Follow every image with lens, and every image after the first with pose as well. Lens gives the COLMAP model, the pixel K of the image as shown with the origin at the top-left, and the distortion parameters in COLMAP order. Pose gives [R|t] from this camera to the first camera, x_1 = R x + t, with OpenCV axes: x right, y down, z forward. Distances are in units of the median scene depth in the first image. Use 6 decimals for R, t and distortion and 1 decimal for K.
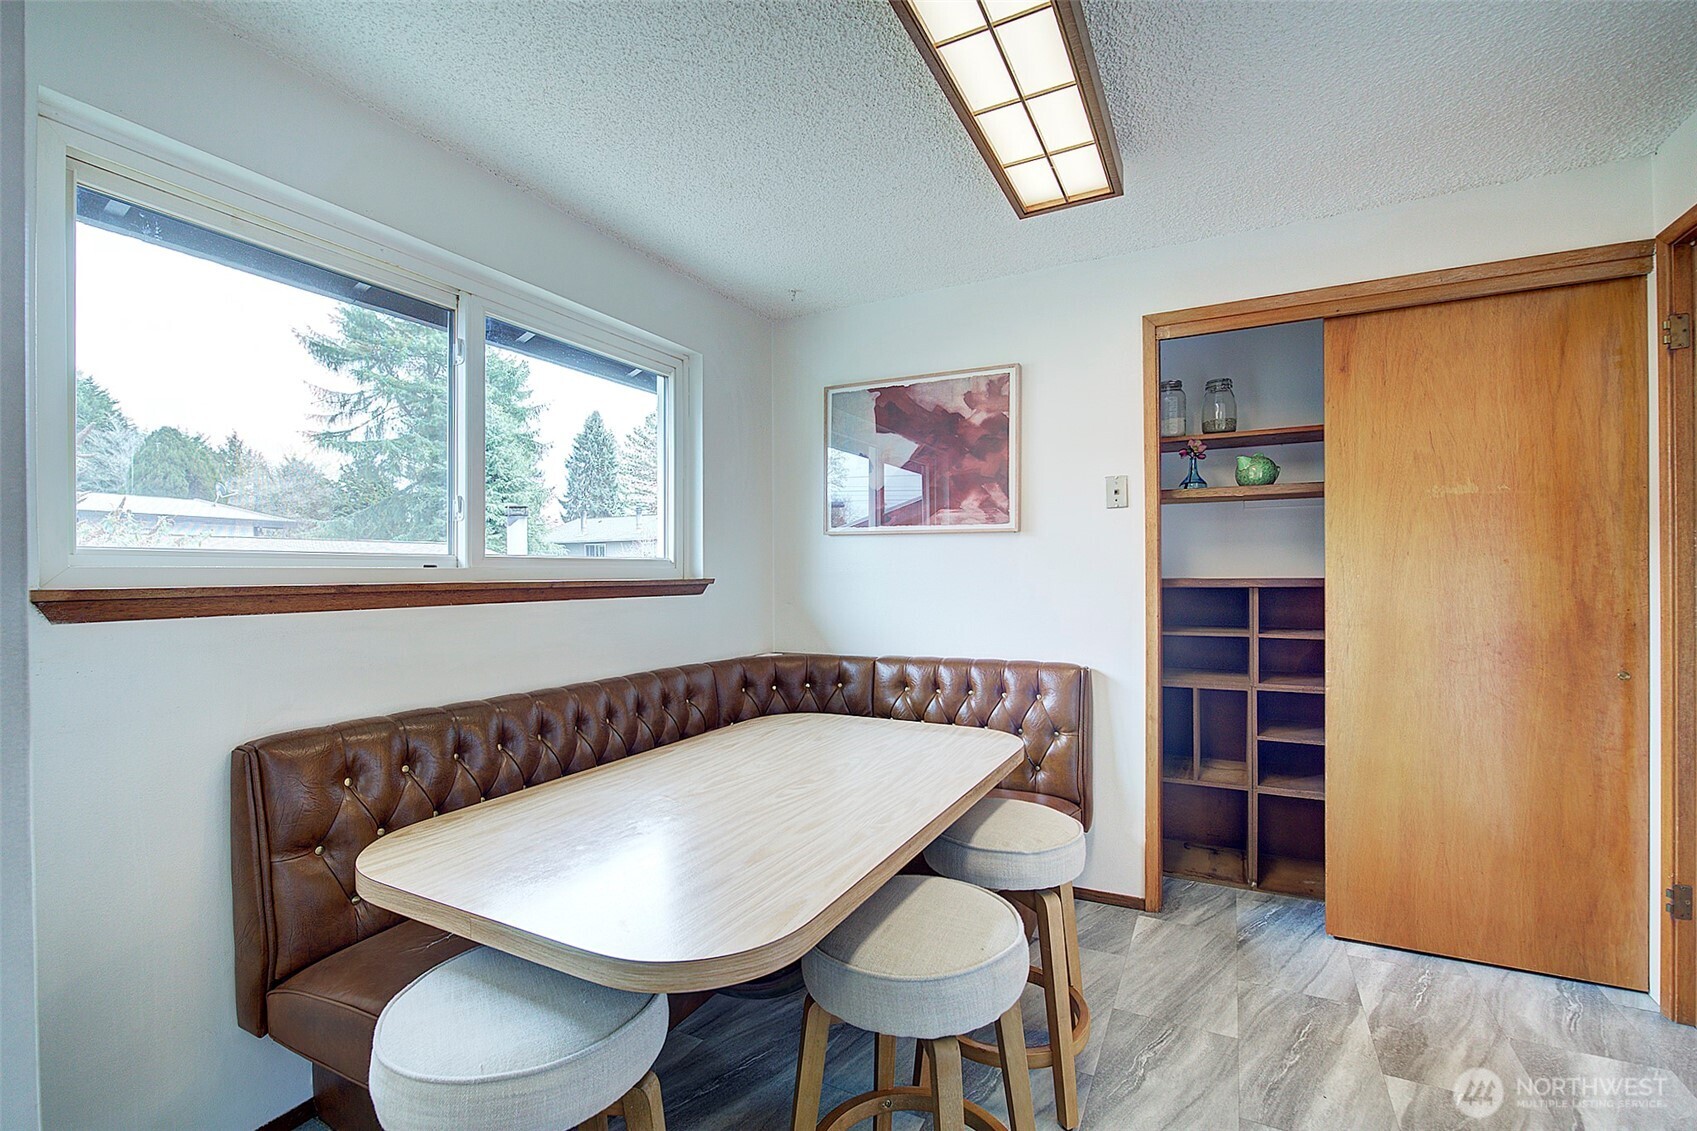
lens RADIAL K [[728.2, 0, 853.7], [0, 728.2, 573.9], [0, 0, 1]] dist [-0.013802, 0.001225]
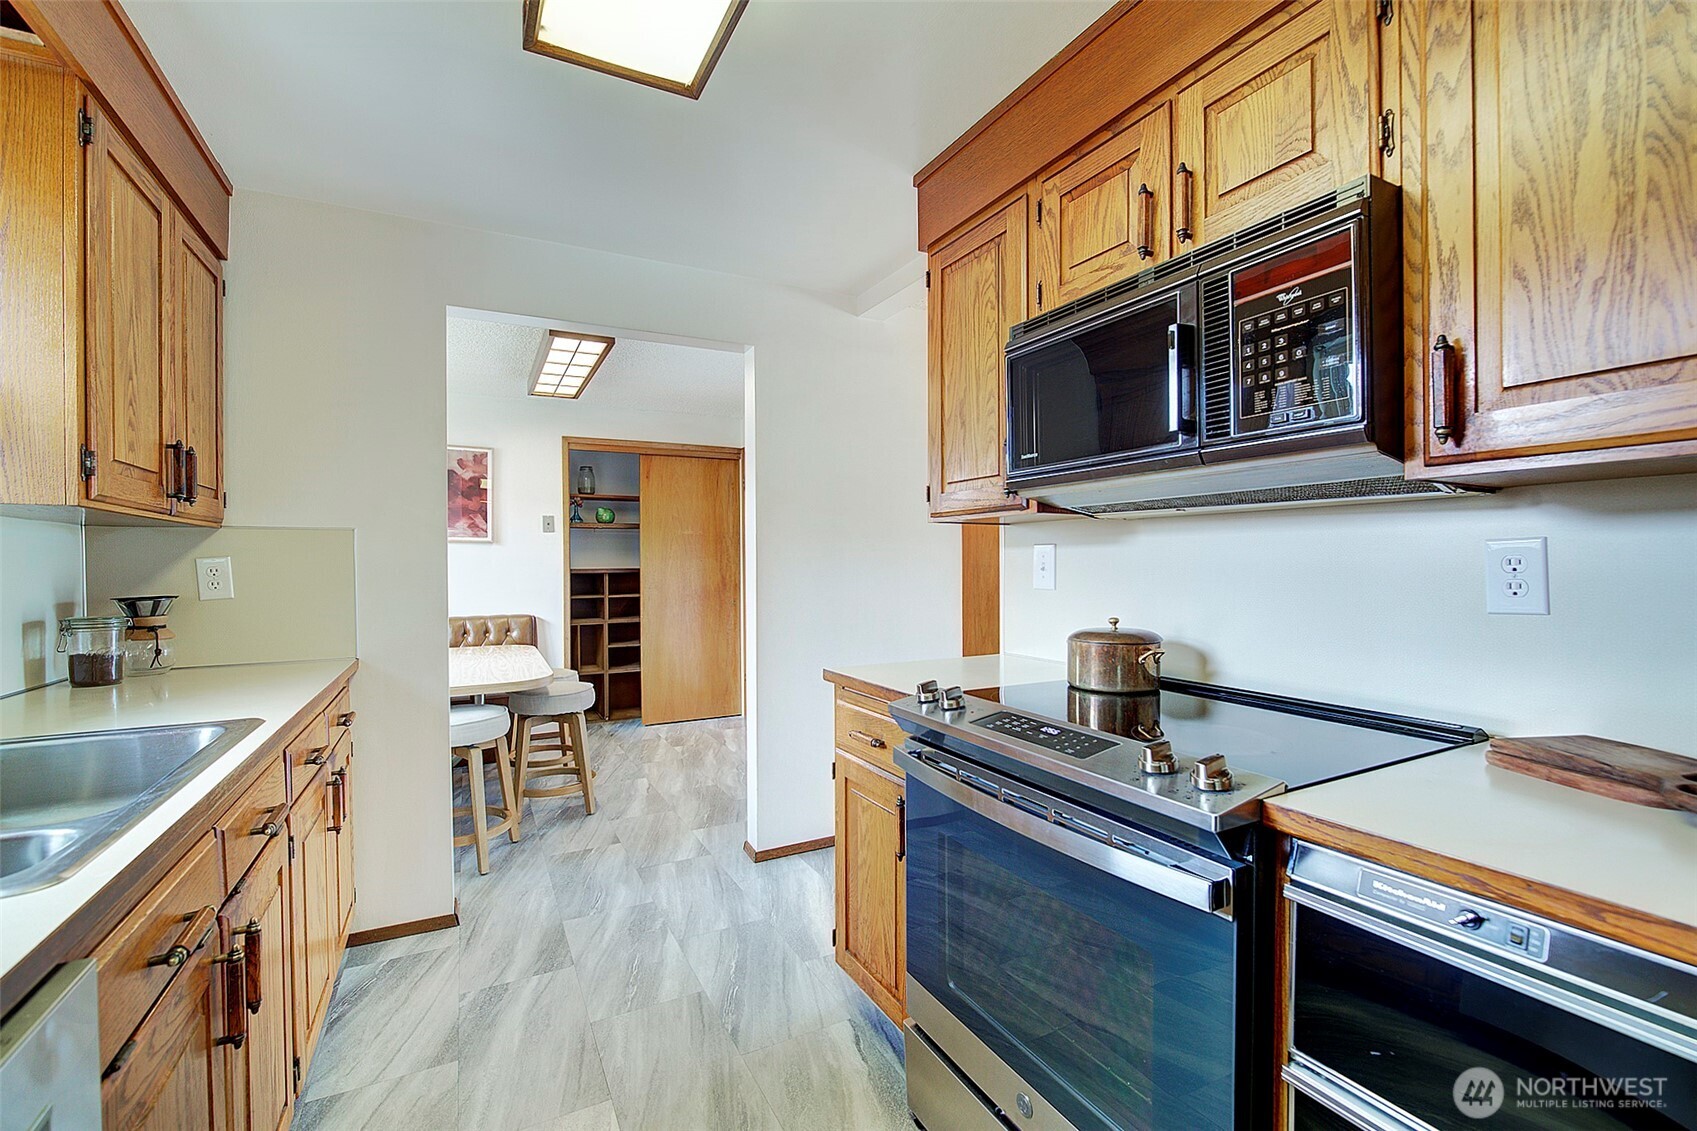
lens RADIAL K [[728.2, 0, 848.4], [0, 728.2, 569.0], [0, 0, 1]] dist [-0.013802, 0.001225]
pose [[0.573140, -0.002483, 0.819454, -0.727919], [0.004116, 0.999992, 0.000151, 0.009225], [-0.819447, 0.003286, 0.573145, -0.722562]]
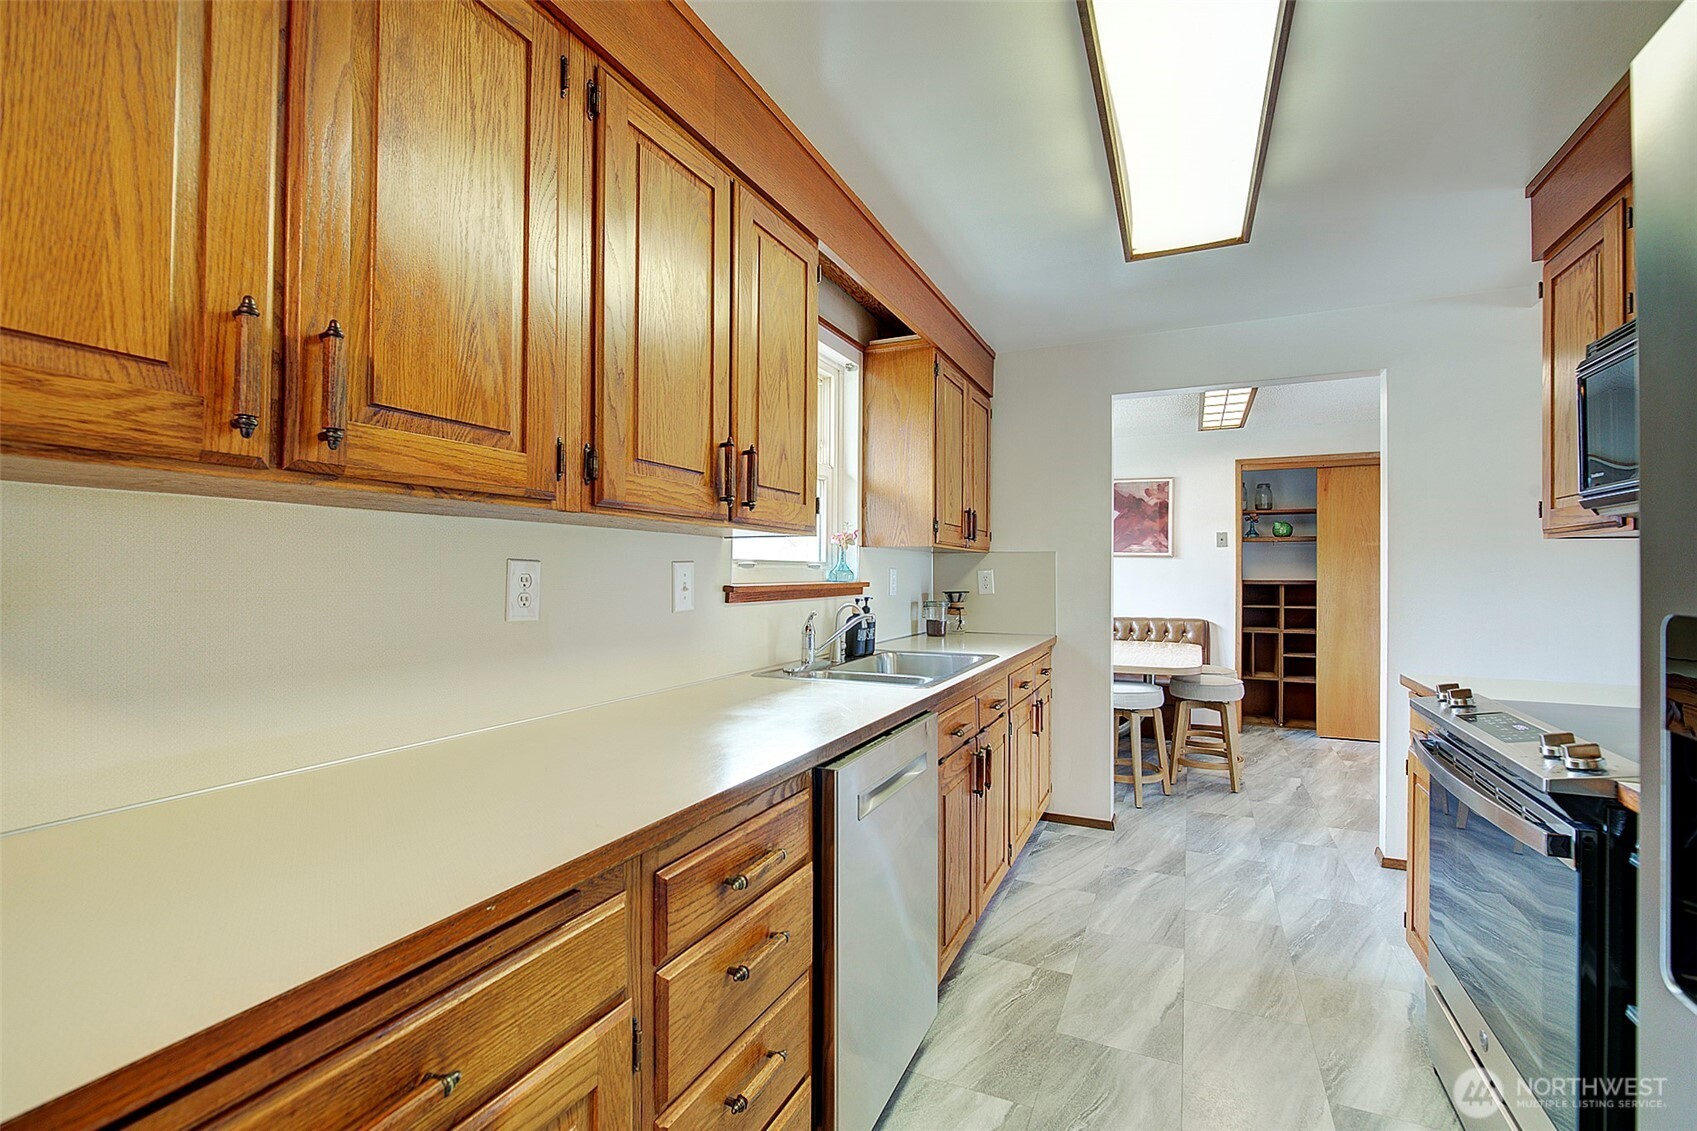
lens RADIAL K [[728.2, 0, 845.9], [0, 728.2, 566.8], [0, 0, 1]] dist [-0.013802, 0.001225]
pose [[0.999385, 0.013172, 0.032508, -0.787925], [-0.012794, 0.999849, -0.011799, 0.007546], [-0.032658, 0.011376, 0.999402, -1.068567]]
